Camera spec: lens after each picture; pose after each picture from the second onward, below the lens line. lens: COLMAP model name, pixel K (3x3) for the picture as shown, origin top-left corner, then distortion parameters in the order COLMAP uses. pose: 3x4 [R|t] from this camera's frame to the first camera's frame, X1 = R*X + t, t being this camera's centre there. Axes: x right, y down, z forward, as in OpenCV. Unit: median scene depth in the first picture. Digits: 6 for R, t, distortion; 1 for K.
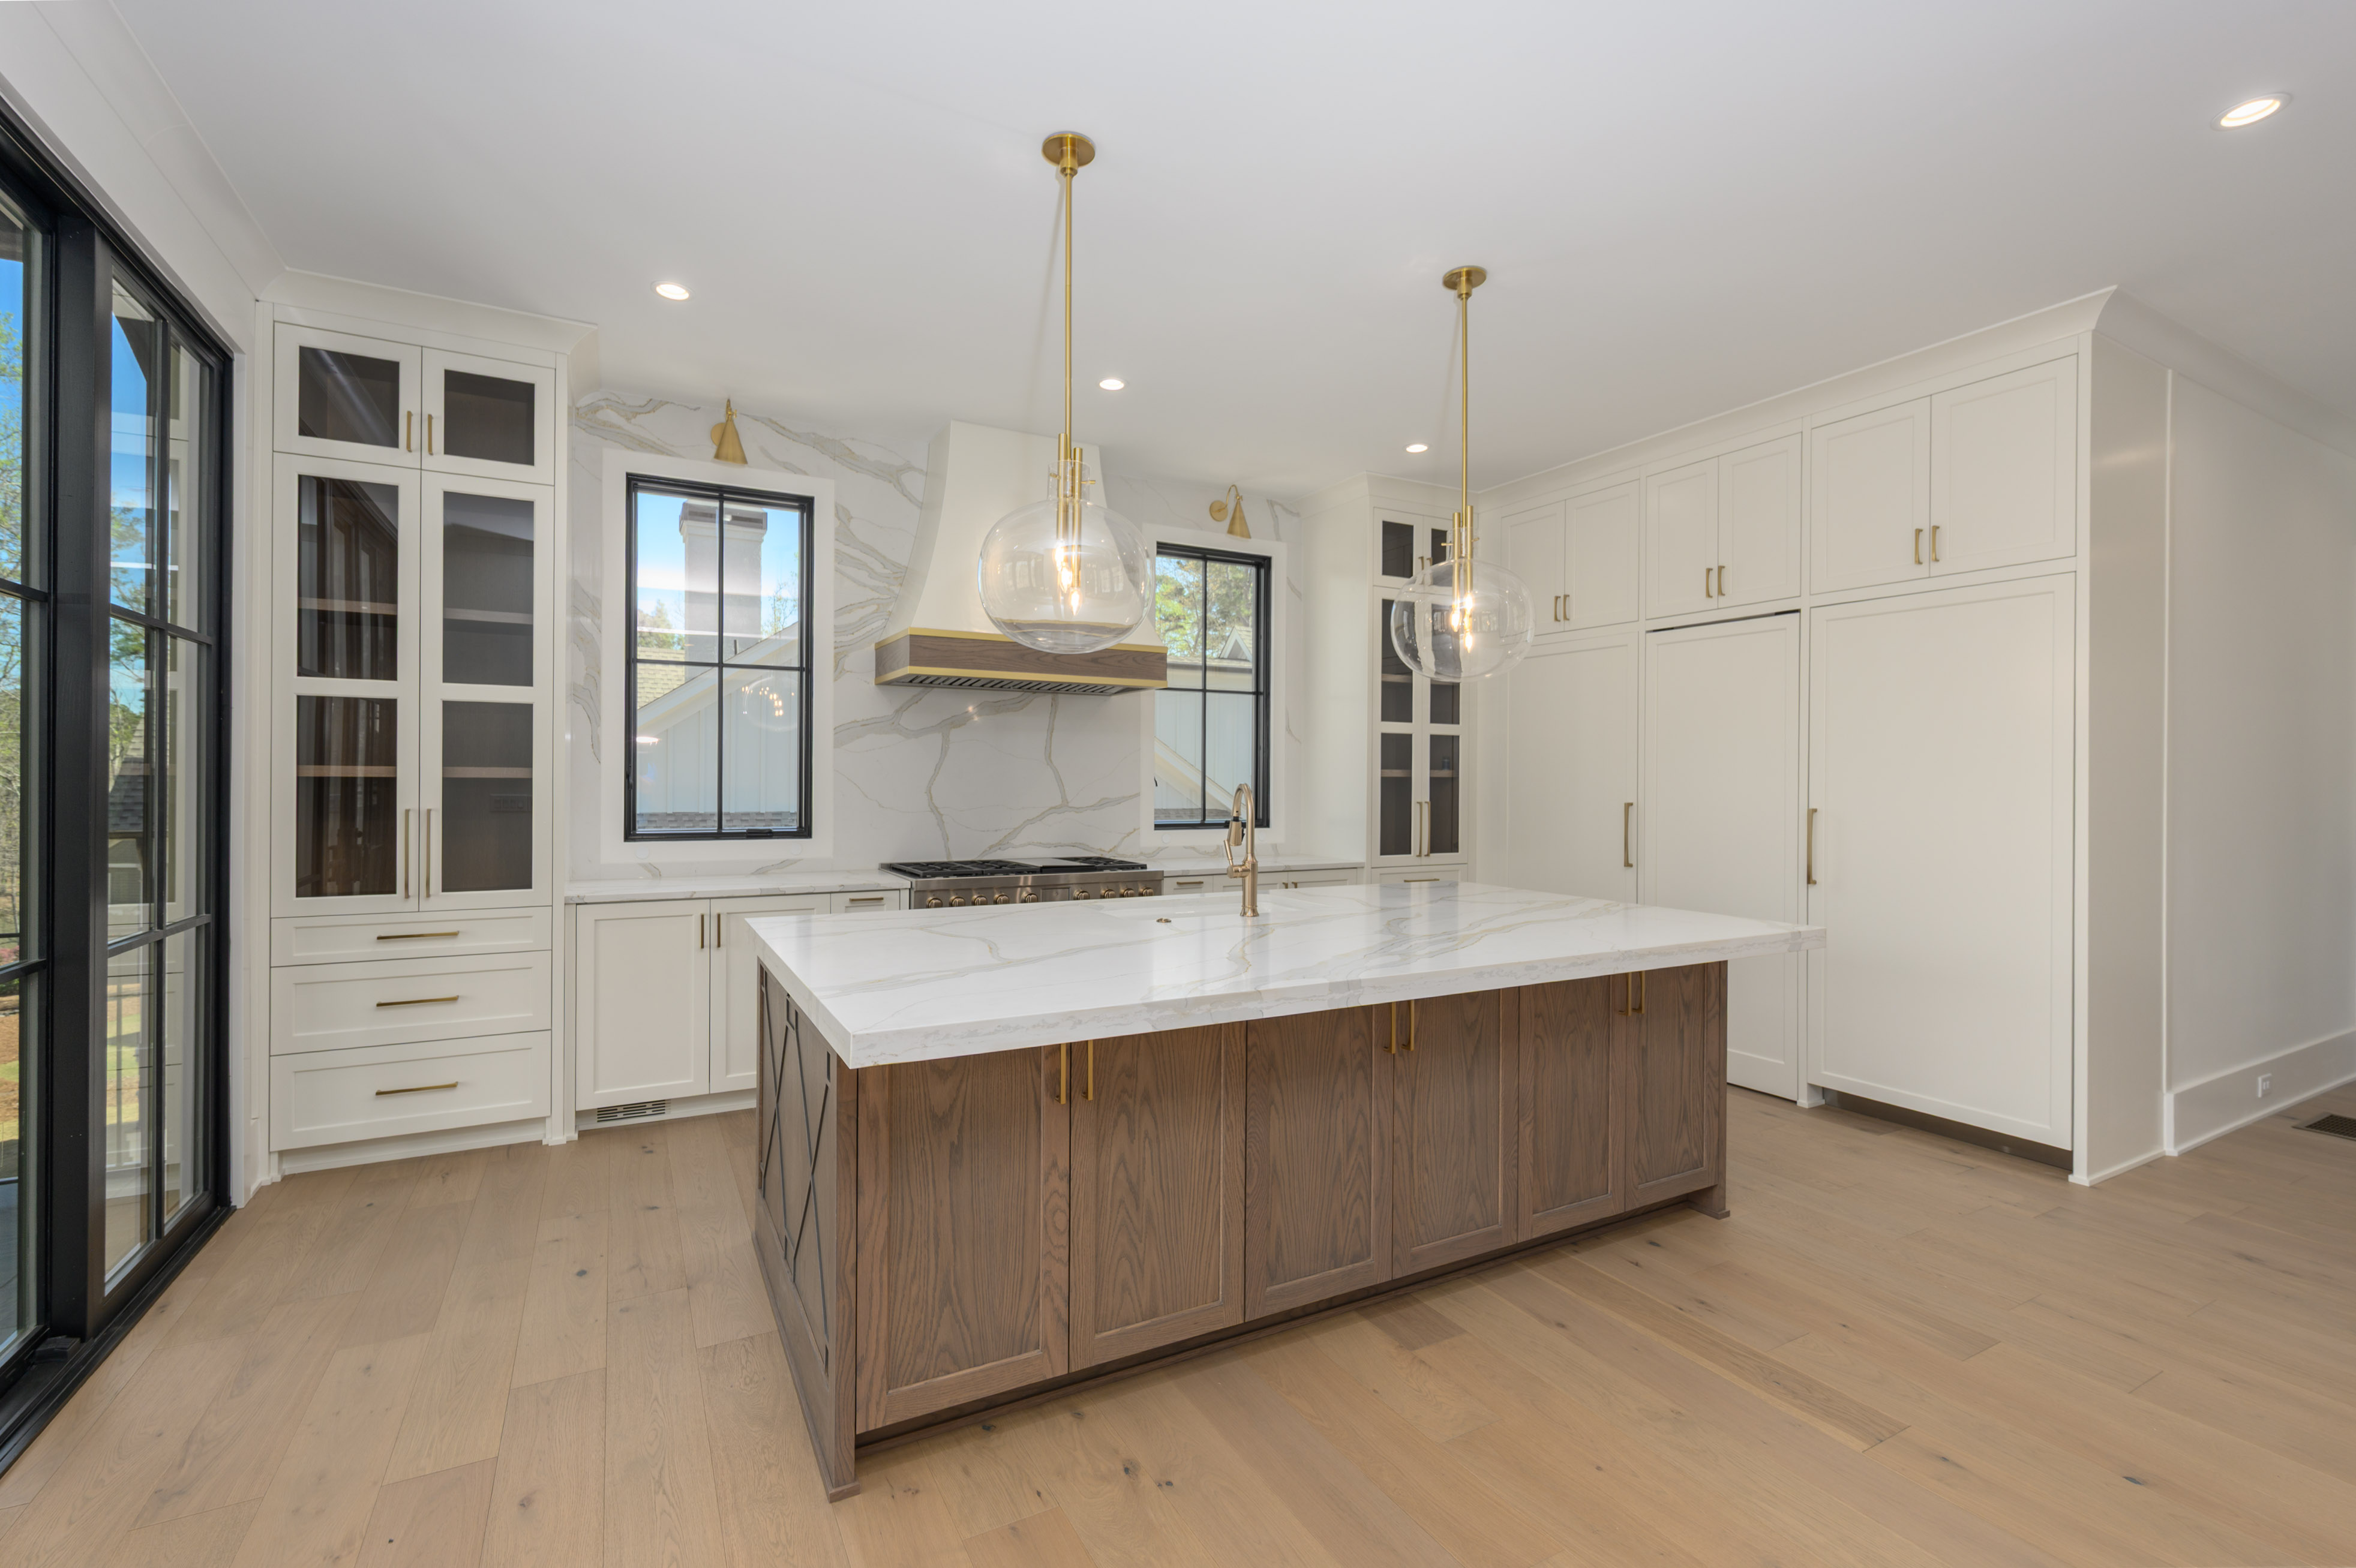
lens RADIAL K [[1025.2, 0, 1180.1], [0, 1025.2, 776.9], [0, 0, 1]] dist [0.000374, -0.000664]
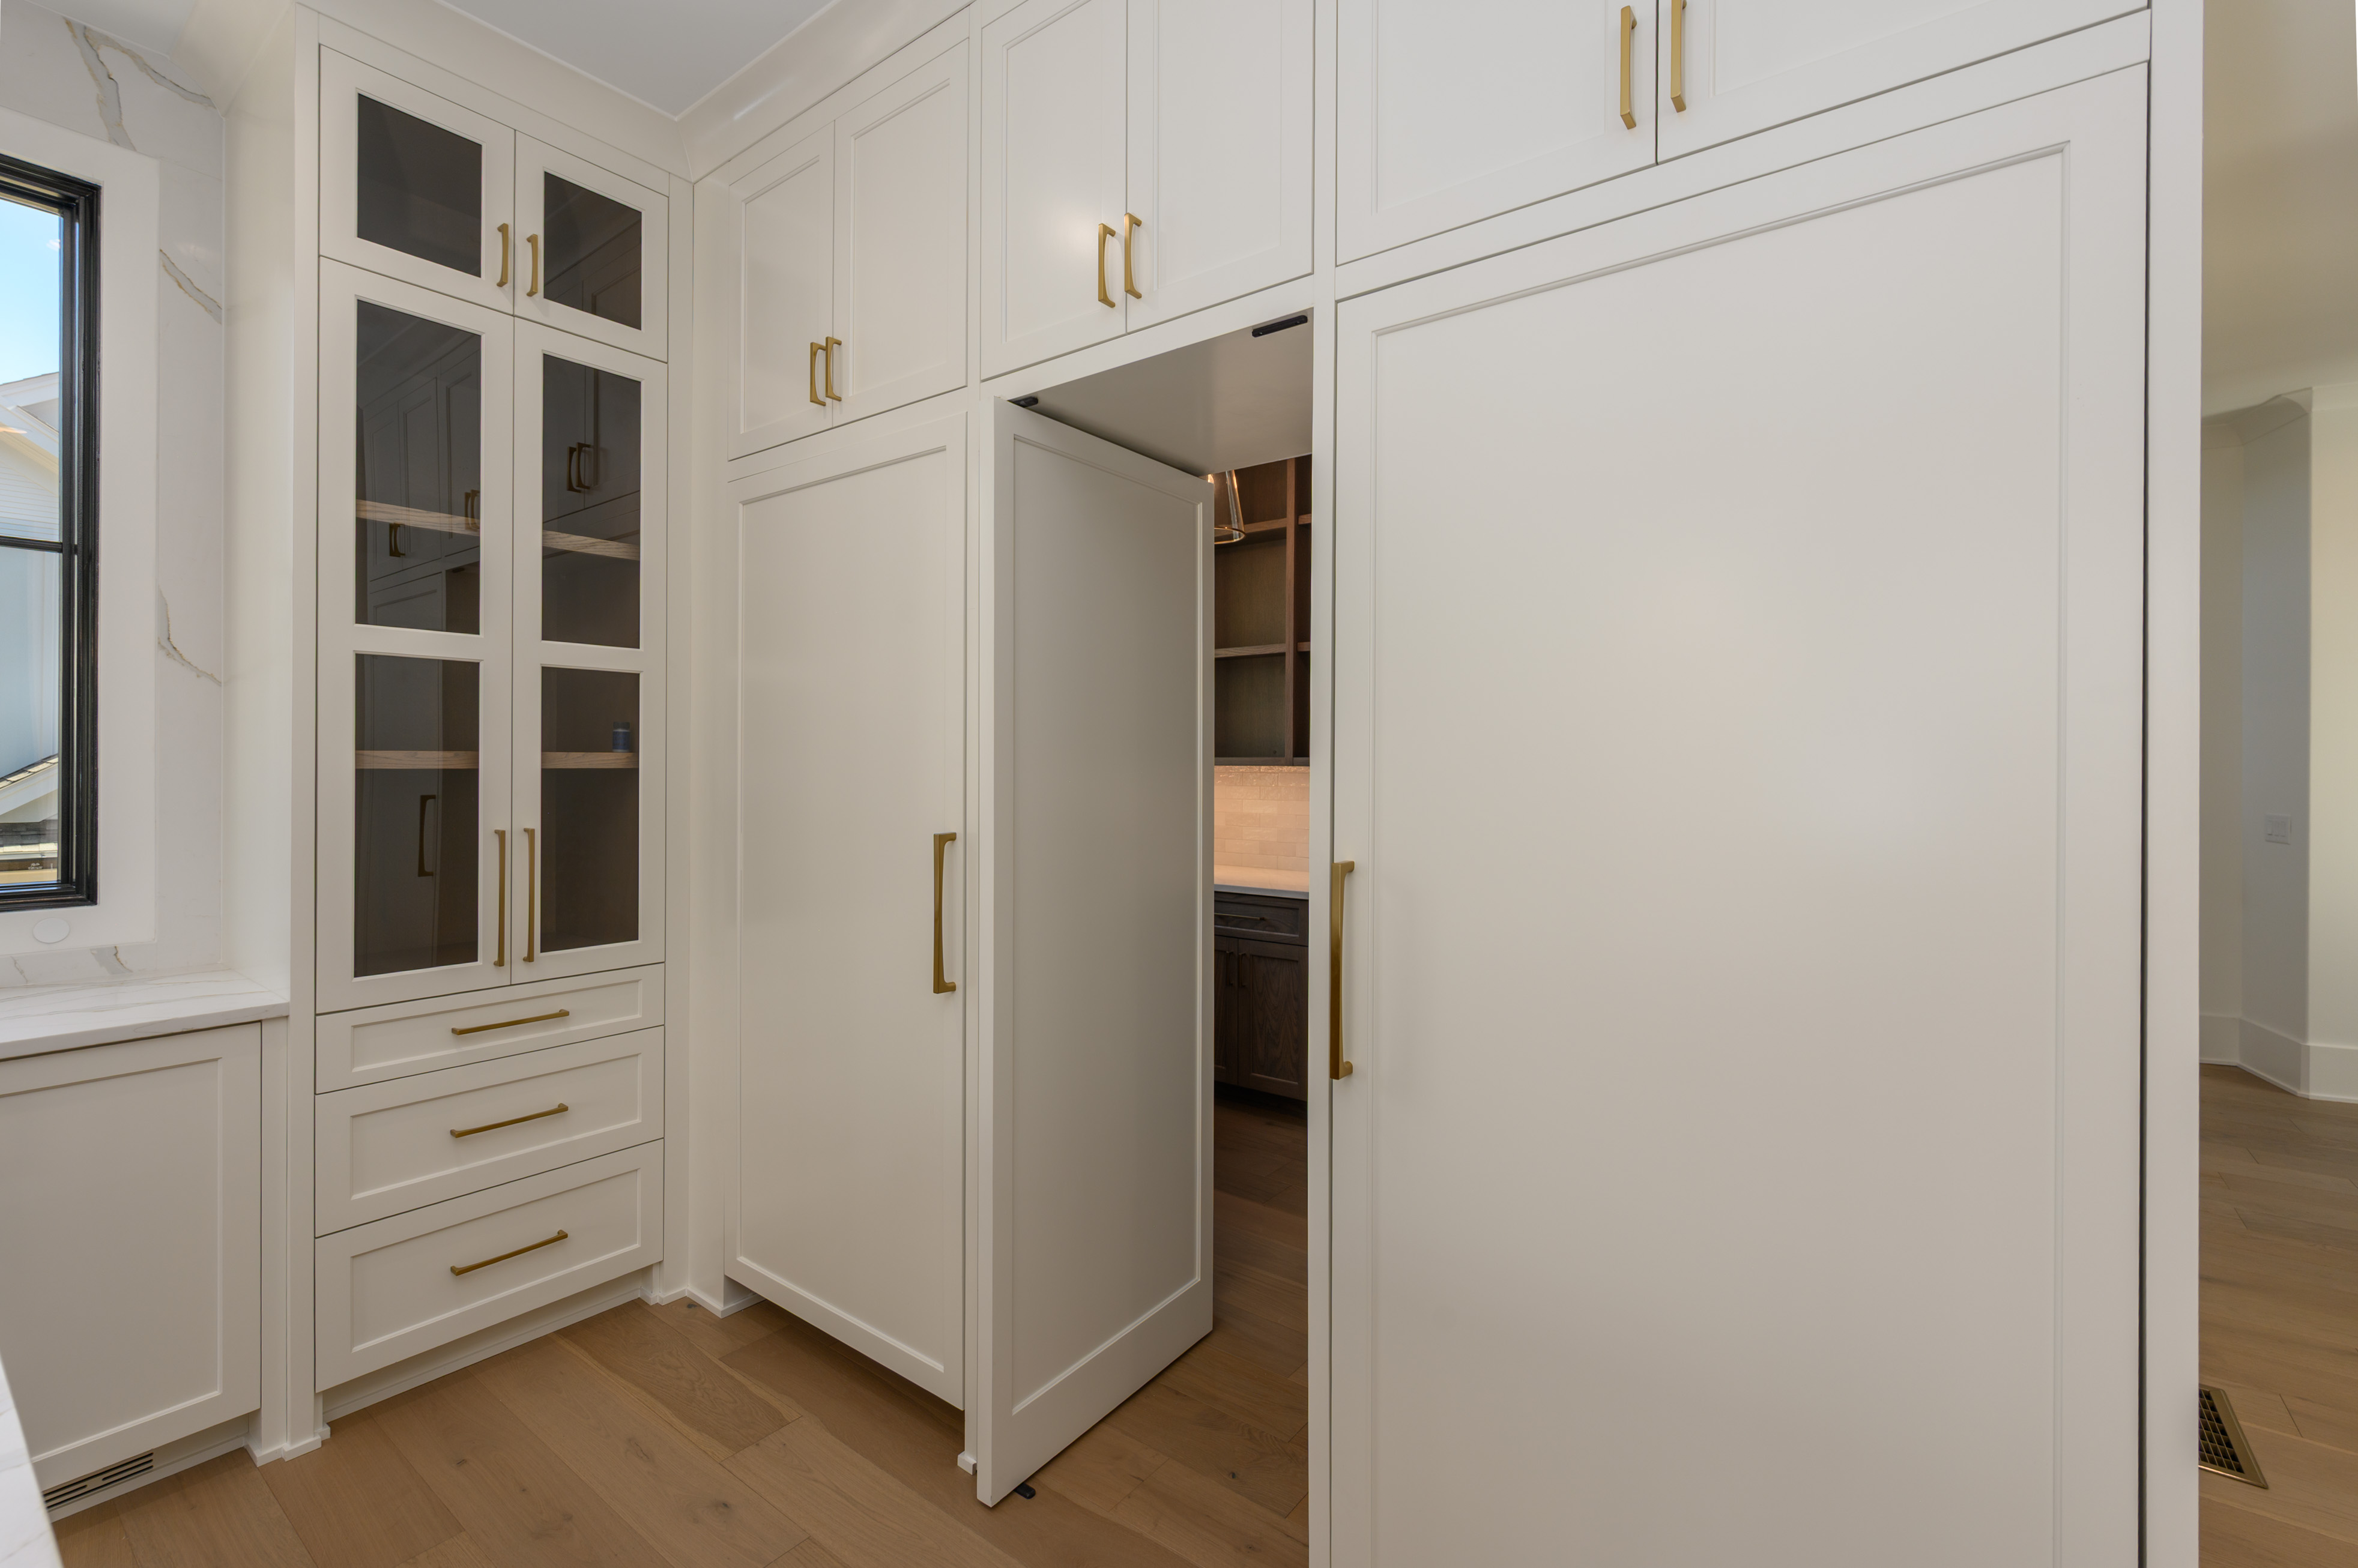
lens RADIAL K [[1026.1, 0, 1178.8], [0, 1026.1, 772.7], [0, 0, 1]] dist [0.000374, -0.000664]
pose [[0.907844, -0.000126, 0.419307, 0.305152], [-0.001228, 0.999995, 0.002960, -0.000230], [-0.419306, -0.003202, 0.907840, 0.514463]]
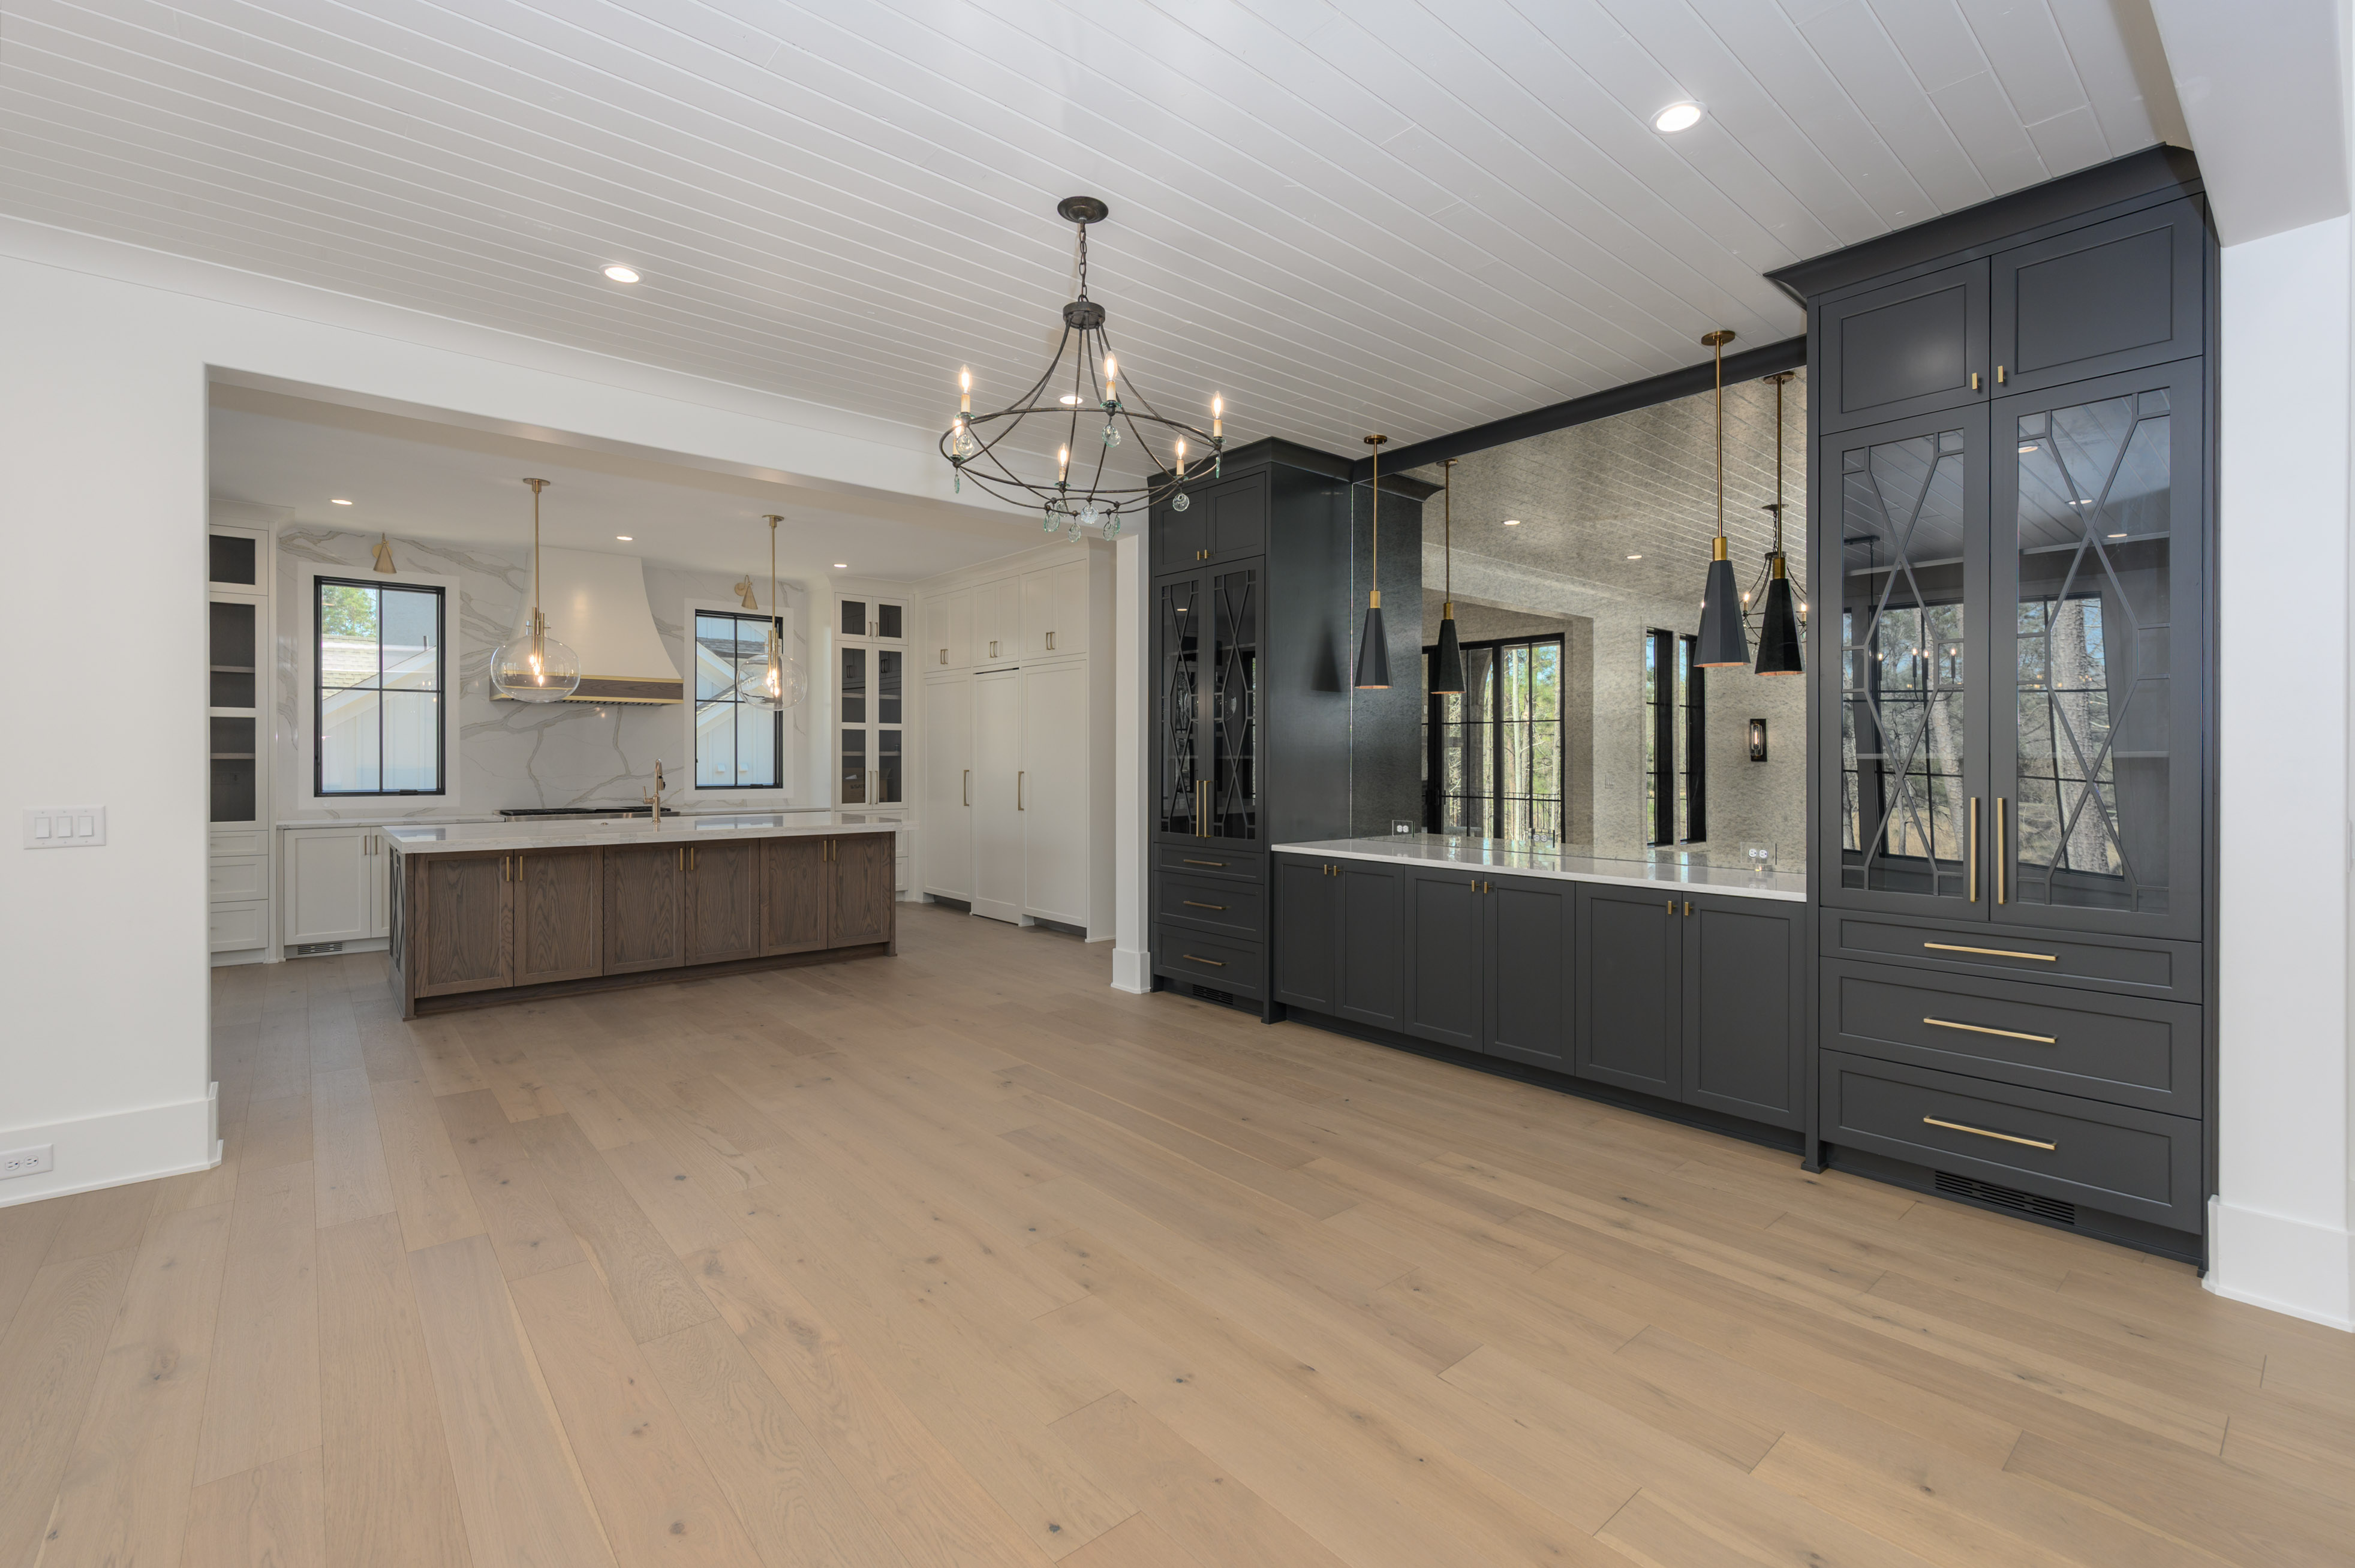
lens RADIAL K [[1024.8, 0, 1176.7], [0, 1024.8, 758.6], [0, 0, 1]] dist [0.000374, -0.000664]
pose [[0.979220, -0.005527, 0.202726, 0.378595], [0.005291, 0.999985, 0.001705, 0.004143], [-0.202732, -0.000597, 0.979234, -0.702172]]
